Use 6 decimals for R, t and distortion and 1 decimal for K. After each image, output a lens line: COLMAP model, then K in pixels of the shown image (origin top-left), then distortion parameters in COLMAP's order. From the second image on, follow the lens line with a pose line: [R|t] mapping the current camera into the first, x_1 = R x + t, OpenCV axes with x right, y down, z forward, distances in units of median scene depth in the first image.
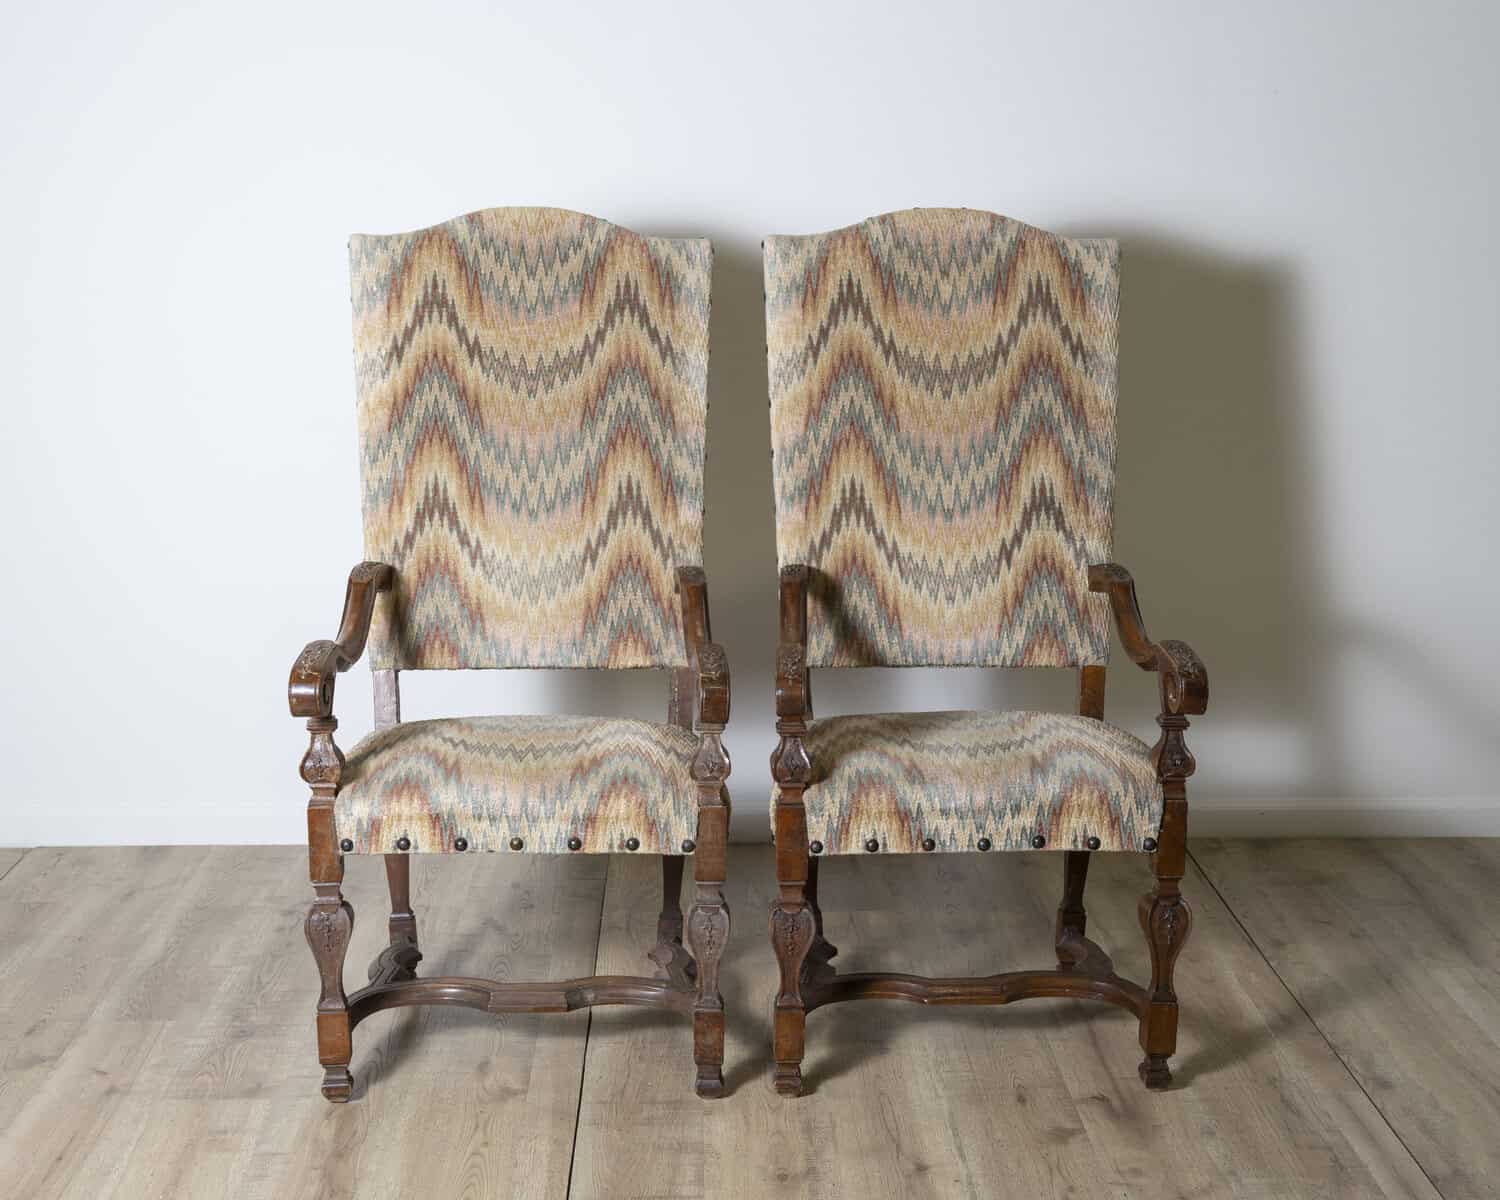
lens RADIAL K [[1641.9, 0, 750.0], [0, 1641.9, 600.0], [0, 0, 1]] dist [-0.014791, 0.003831]
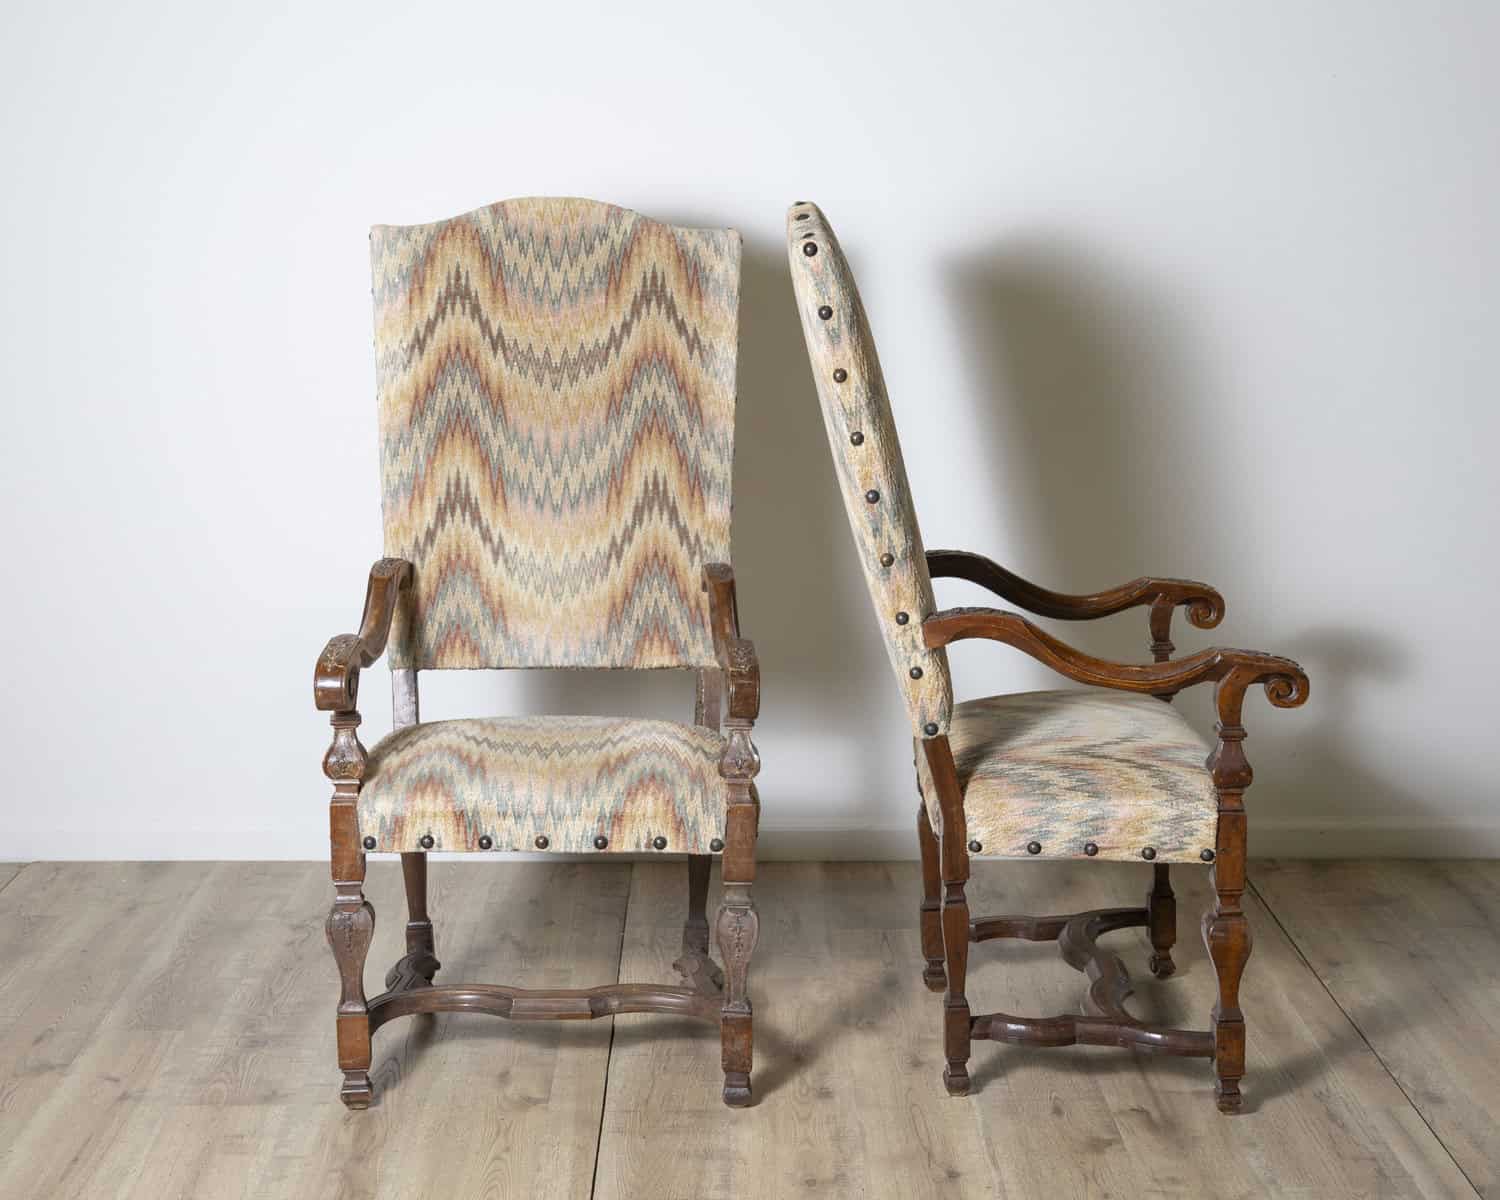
lens RADIAL K [[1852.6, 0, 755.3], [0, 1852.6, 575.2], [0, 0, 1]] dist [-0.010756, 0.003442]
pose [[0.999891, 0.001461, -0.014716, 0.002108], [-0.001889, 0.999574, -0.029140, 0.018567], [0.014667, 0.029165, 0.999467, -0.099194]]
